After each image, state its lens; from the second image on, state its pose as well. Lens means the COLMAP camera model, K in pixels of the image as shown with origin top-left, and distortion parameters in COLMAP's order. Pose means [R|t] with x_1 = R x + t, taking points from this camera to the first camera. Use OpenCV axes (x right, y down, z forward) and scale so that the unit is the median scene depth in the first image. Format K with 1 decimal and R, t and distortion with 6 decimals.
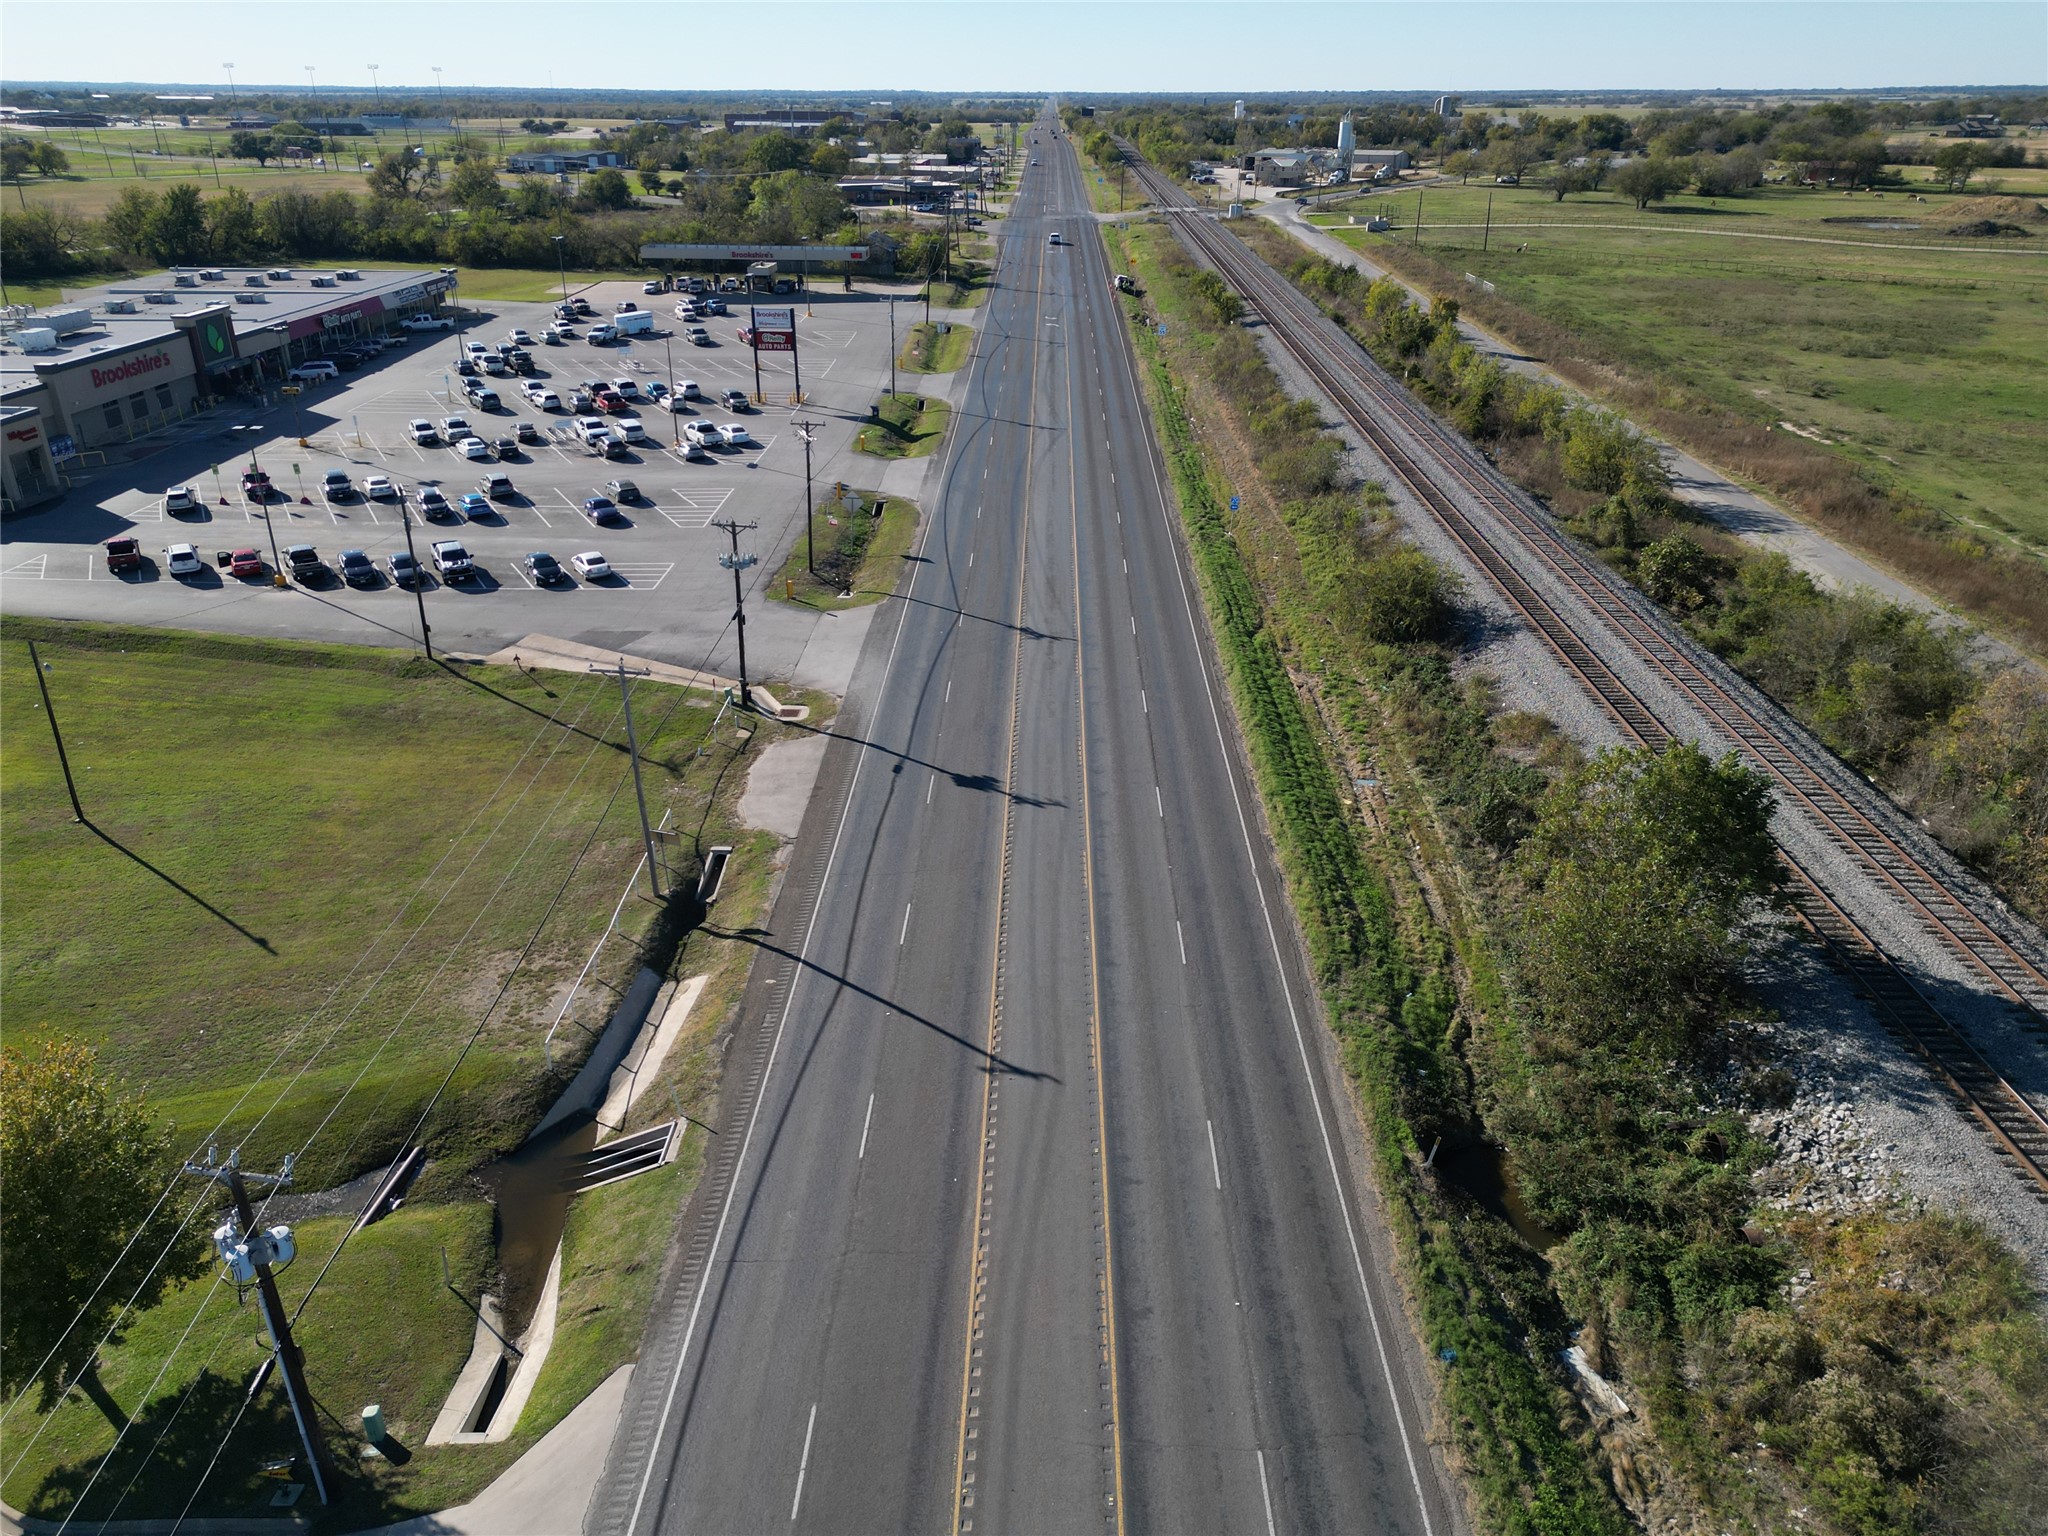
lens RADIAL K [[1425.3, 0, 1019.1], [0, 1425.3, 771.4], [0, 0, 1]] dist [0.076536, -0.069826]
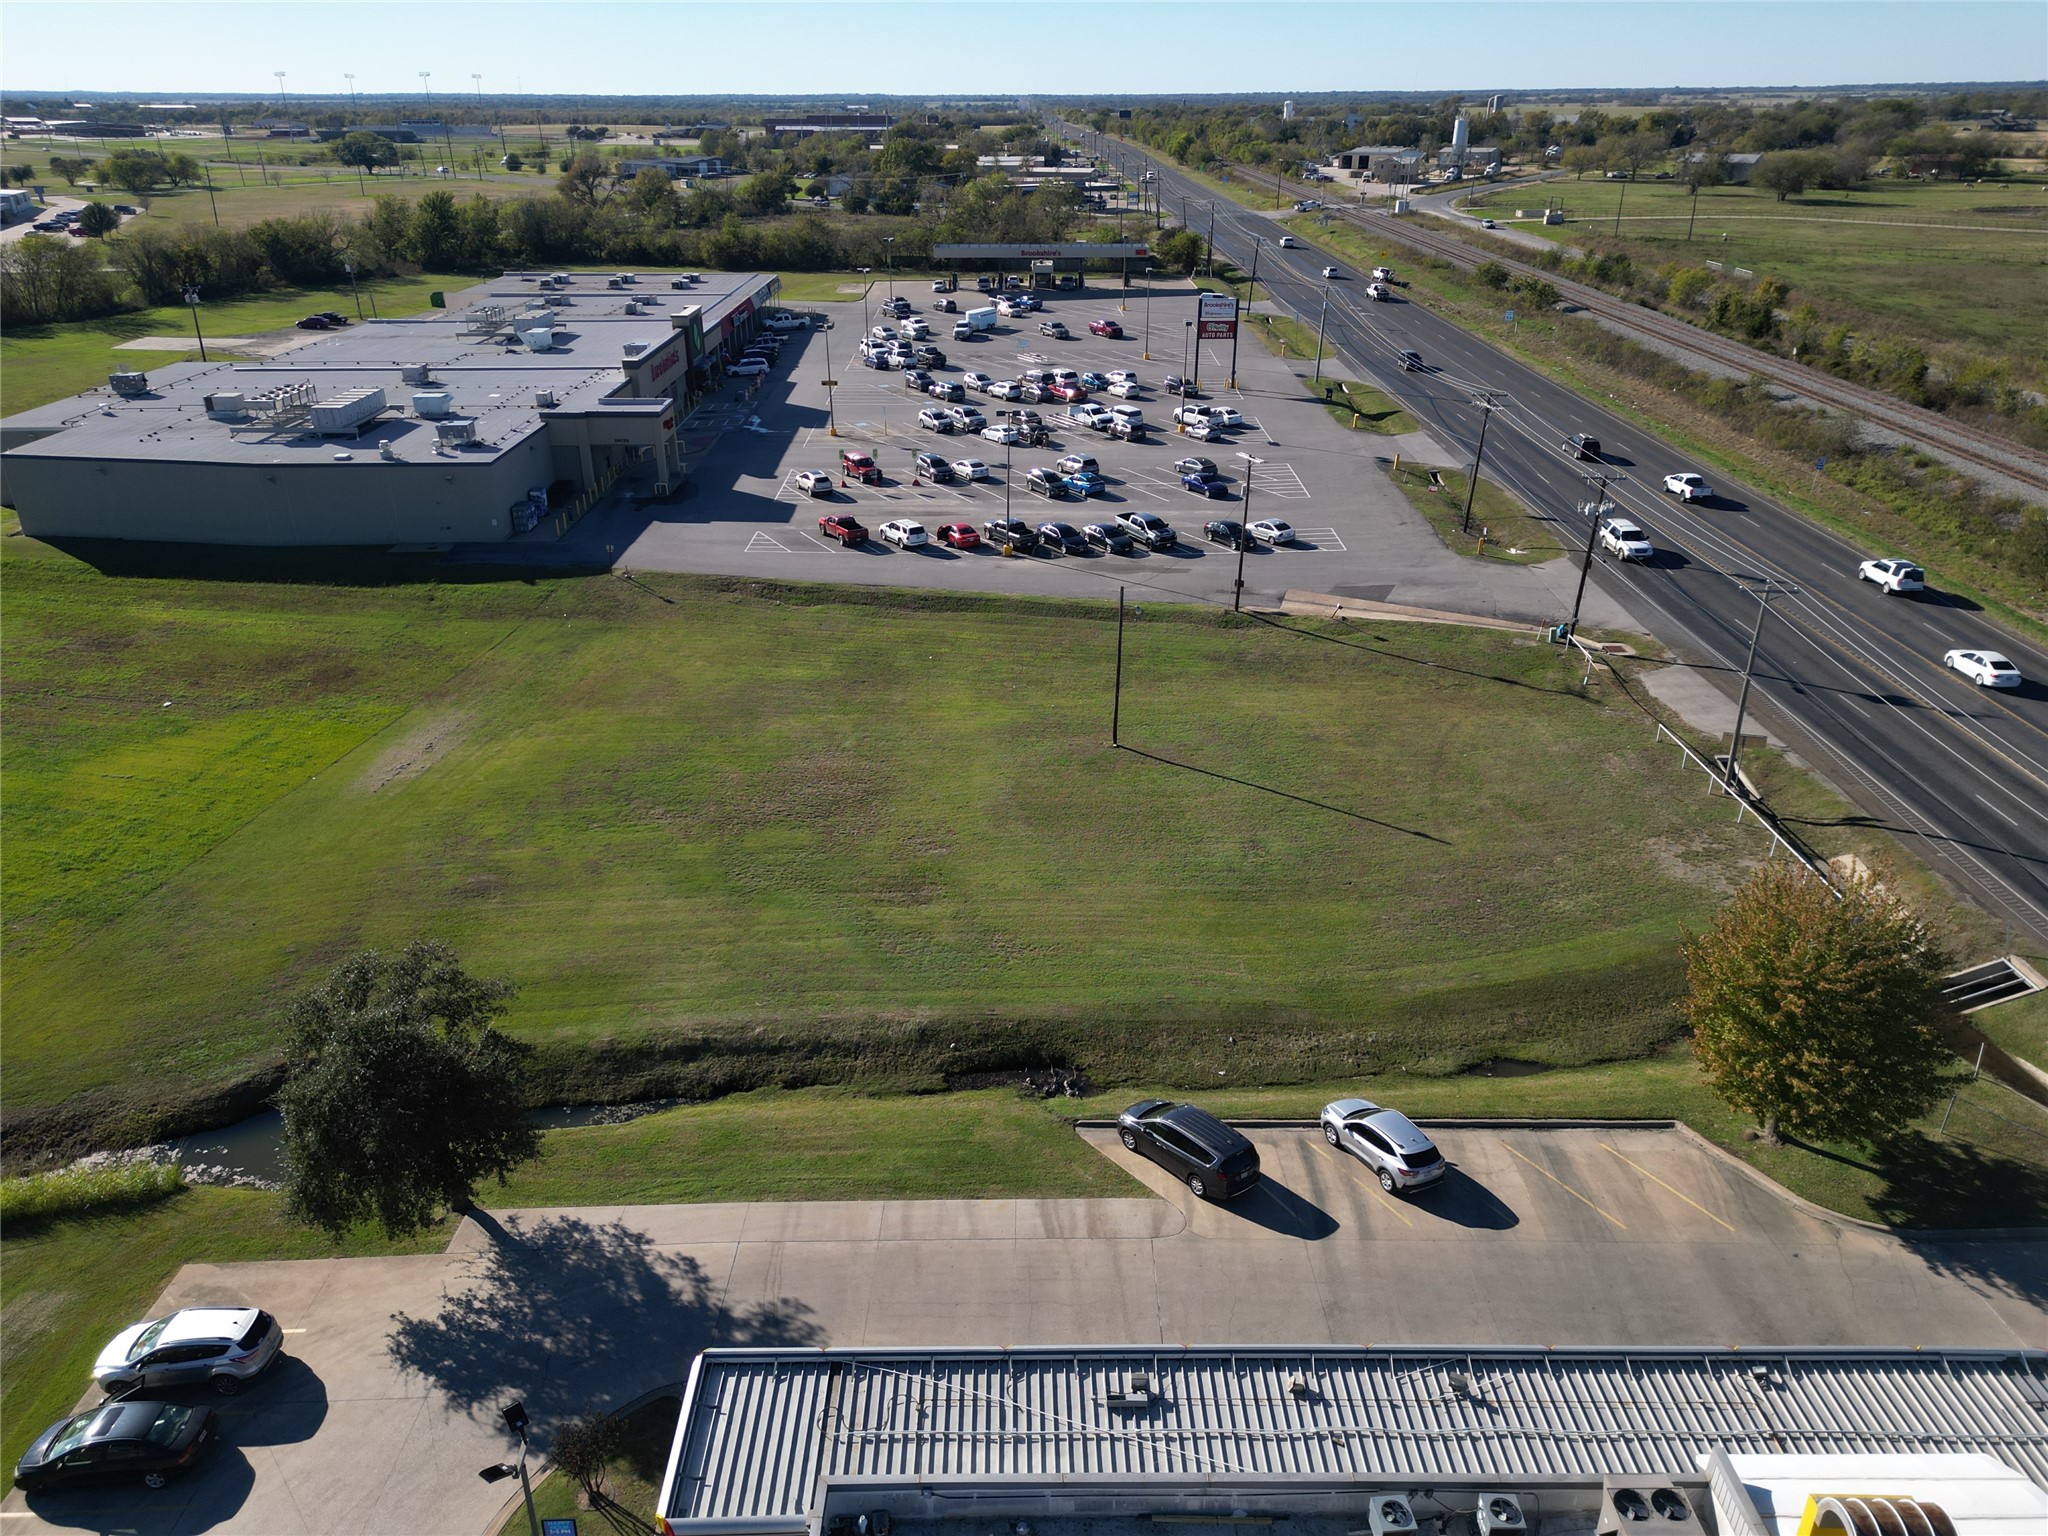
lens RADIAL K [[1425.3, 0, 1019.1], [0, 1425.3, 771.4], [0, 0, 1]] dist [0.076536, -0.069826]
pose [[0.999602, -0.017550, 0.022071, -0.403512], [0.017586, 0.999844, -0.001417, 0.029308], [-0.022042, 0.001805, 0.999755, -0.065770]]
